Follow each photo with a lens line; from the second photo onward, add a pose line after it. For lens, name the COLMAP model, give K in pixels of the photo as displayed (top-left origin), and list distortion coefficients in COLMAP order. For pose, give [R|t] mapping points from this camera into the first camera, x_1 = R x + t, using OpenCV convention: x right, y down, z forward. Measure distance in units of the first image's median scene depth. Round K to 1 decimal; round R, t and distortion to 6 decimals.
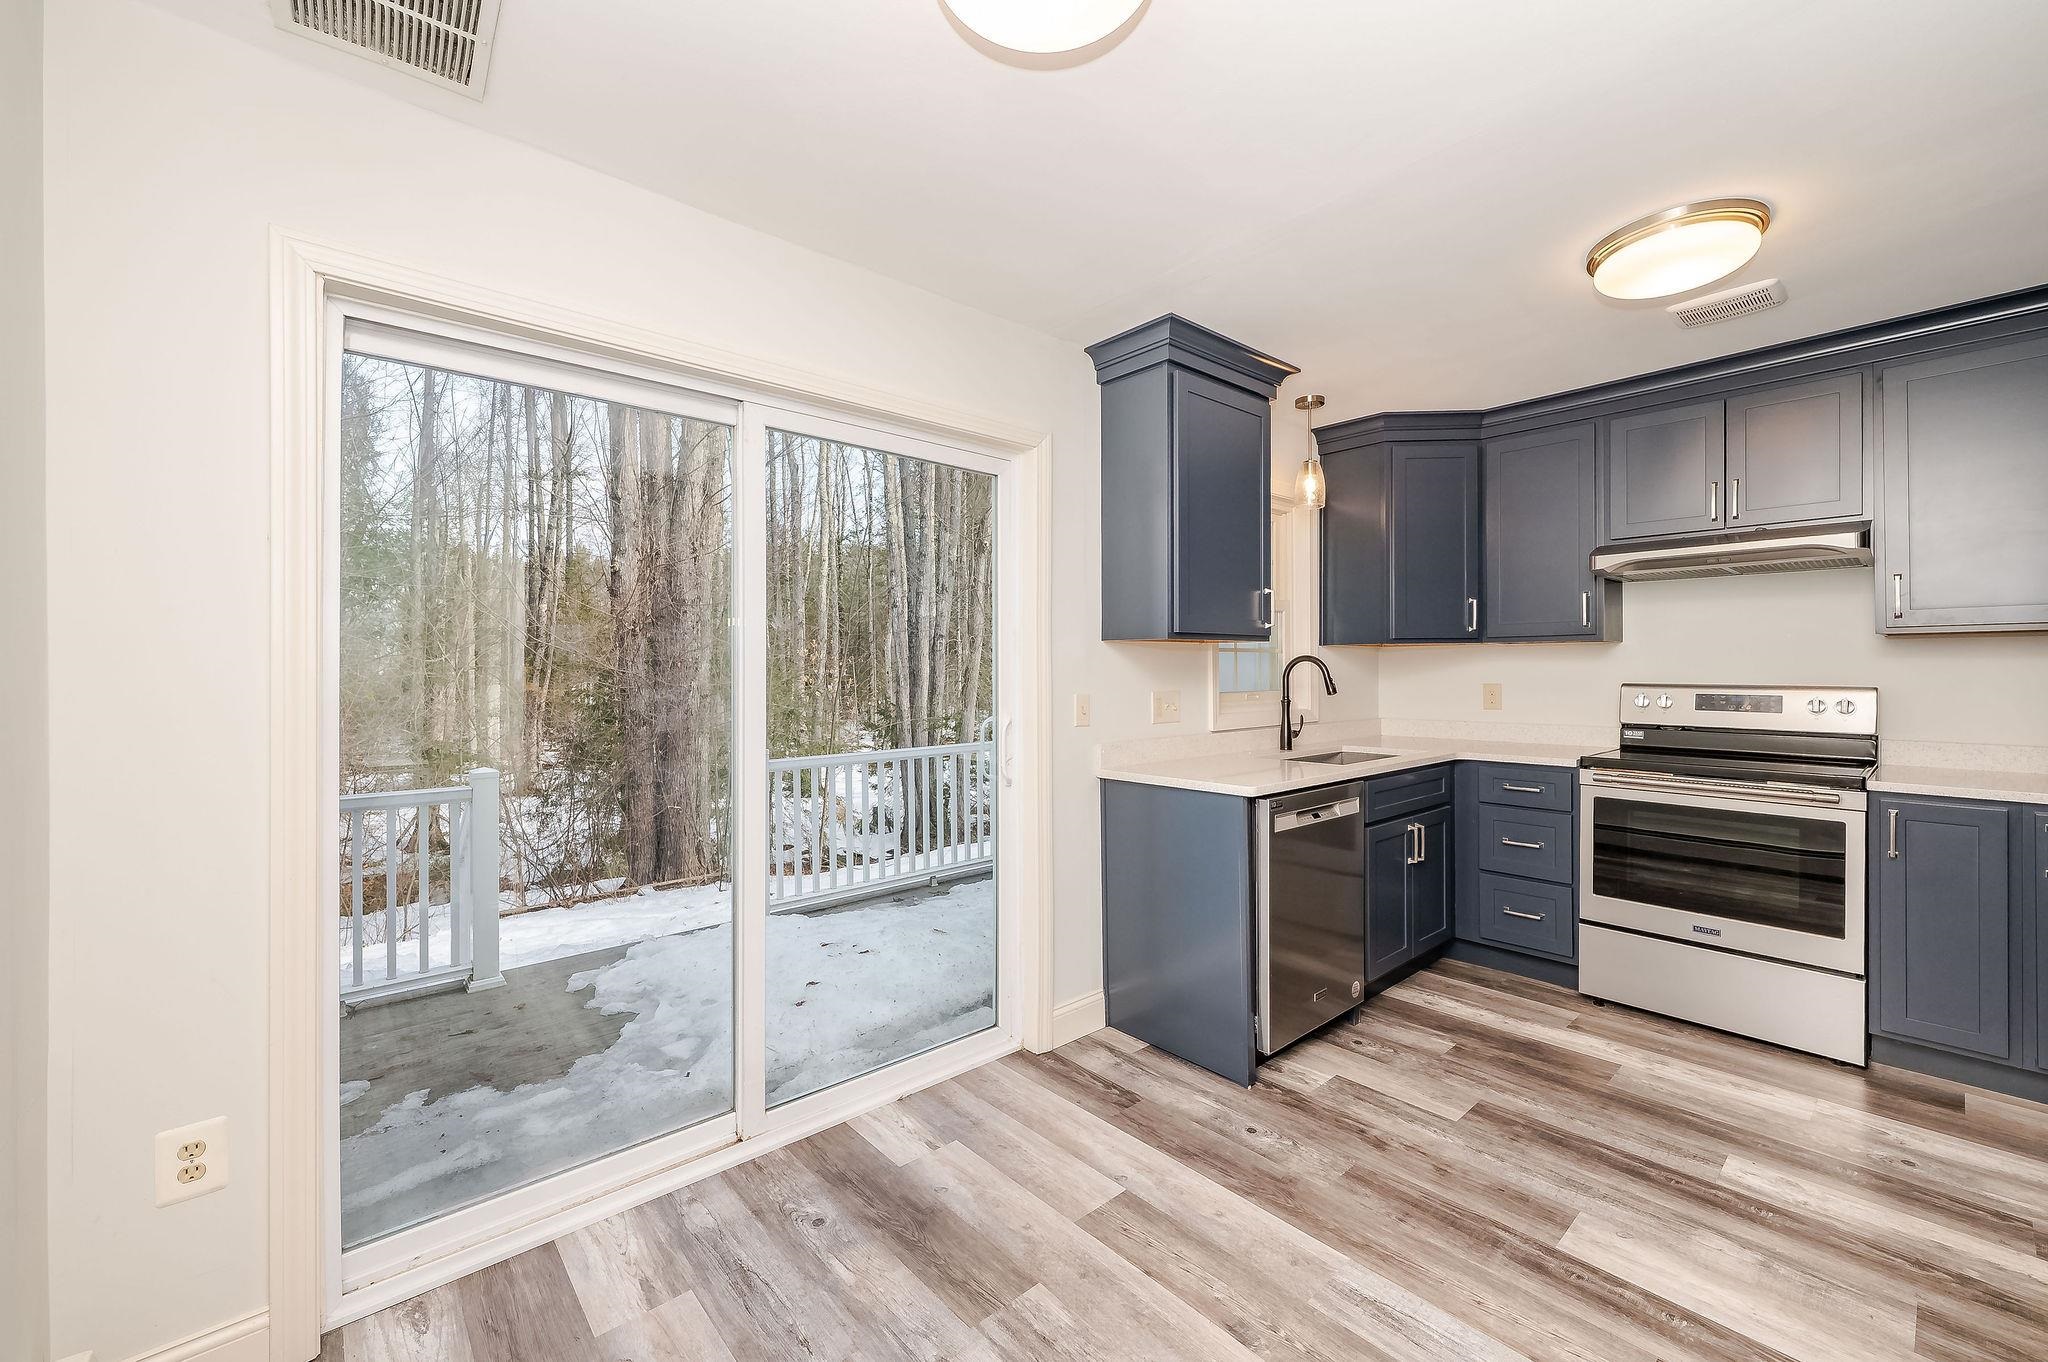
lens RADIAL K [[816.8, 0, 1022.1], [0, 816.8, 671.9], [0, 0, 1]] dist [-0.000909, -0.000132]
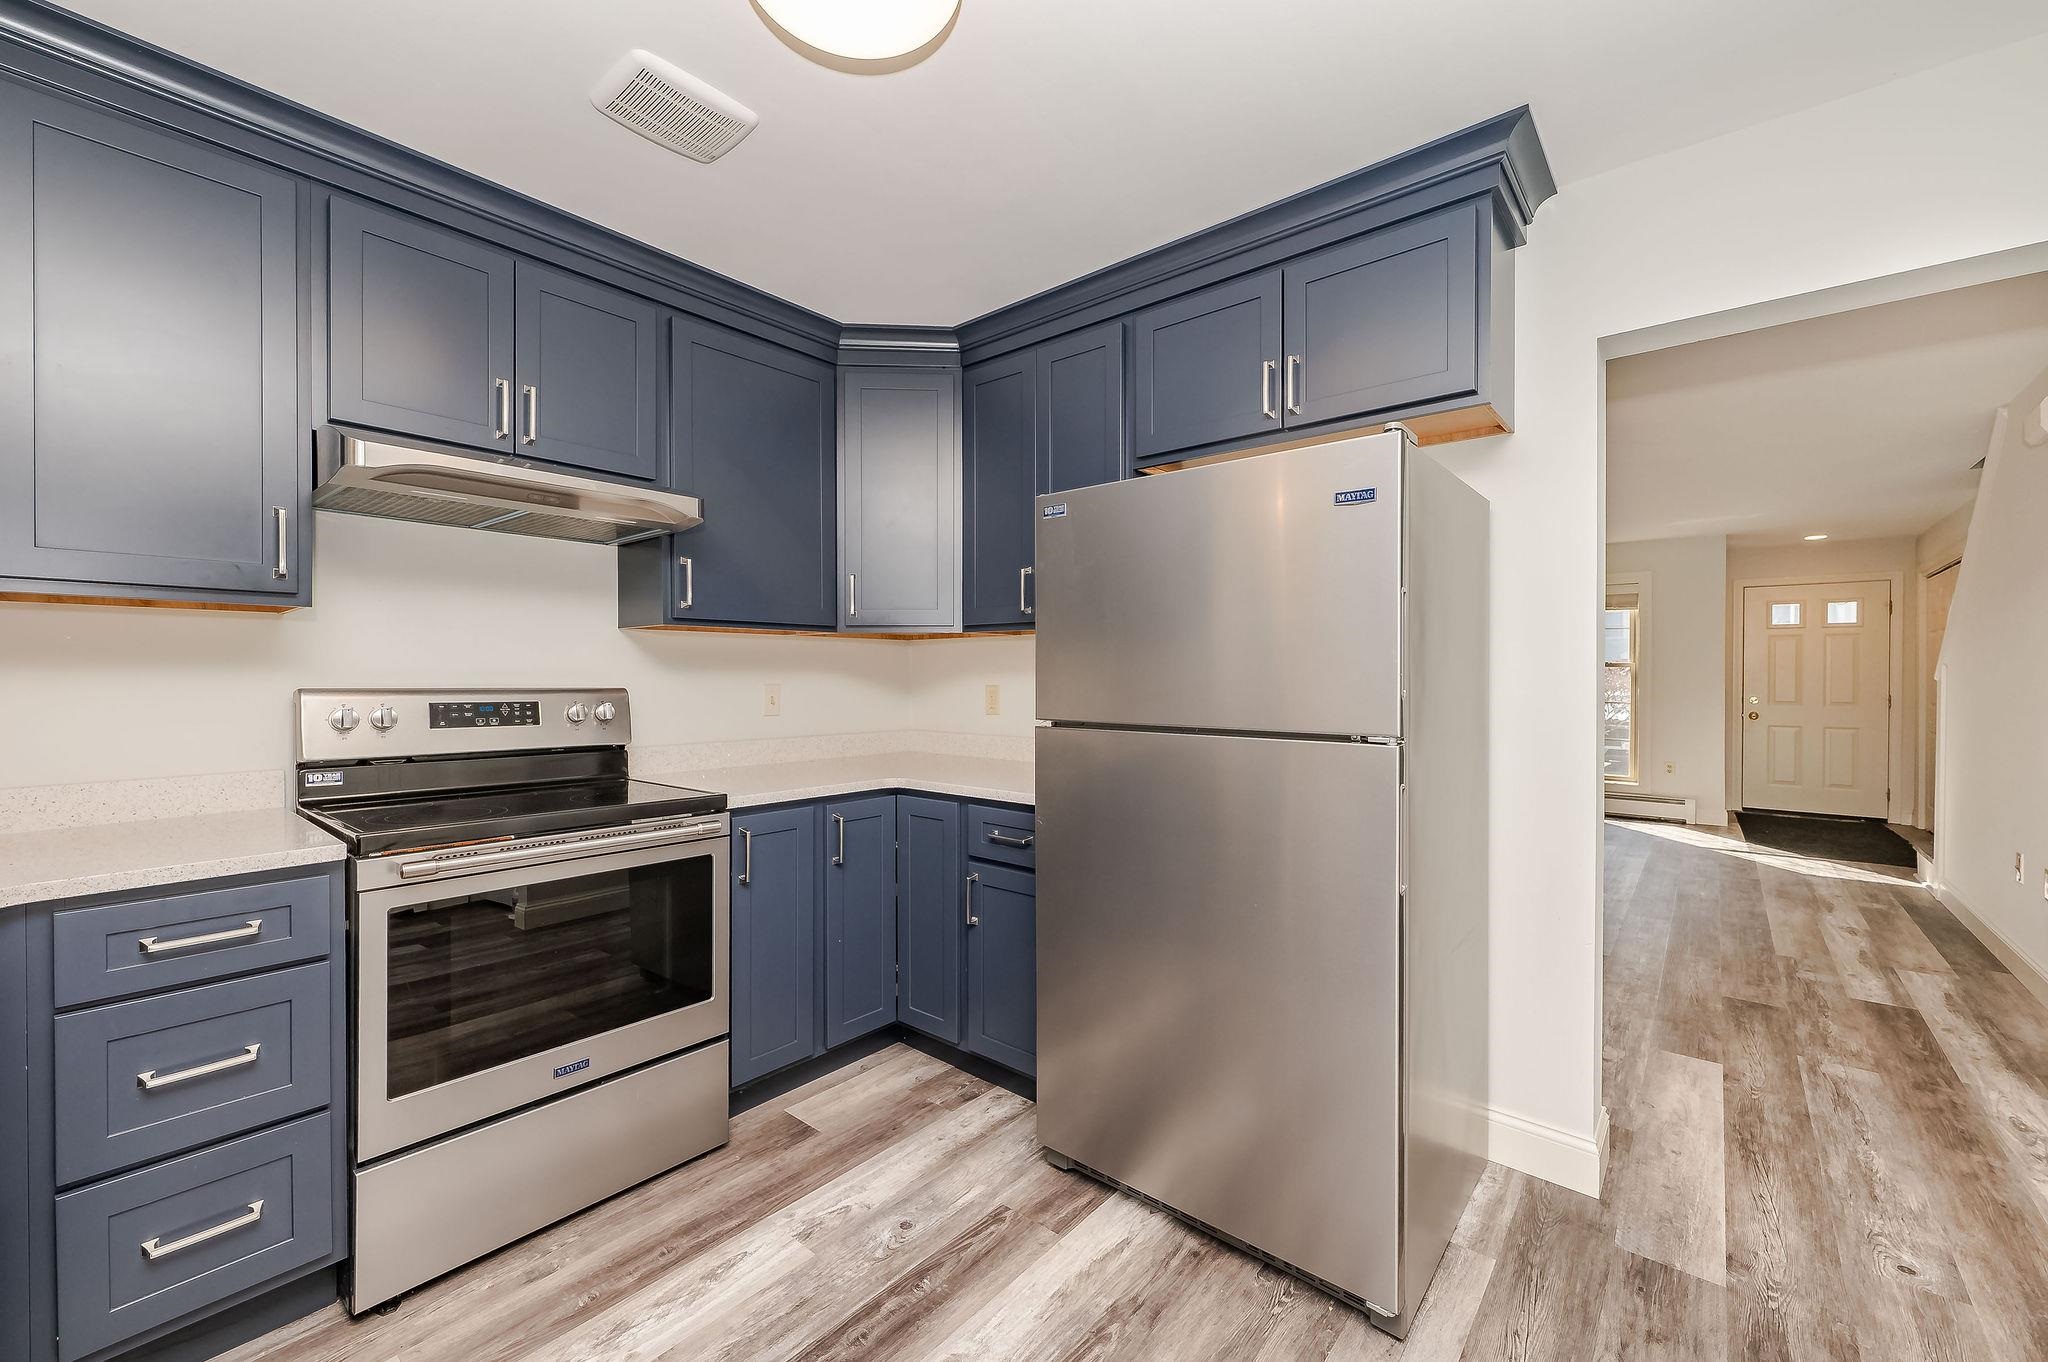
lens RADIAL K [[816.8, 0, 1021.7], [0, 816.8, 682.4], [0, 0, 1]] dist [-0.000909, -0.000132]
pose [[-0.147205, -0.005199, 0.989092, 0.139017], [0.003605, 0.999977, 0.005792, 0.009684], [-0.989099, 0.004418, -0.147183, 0.682384]]
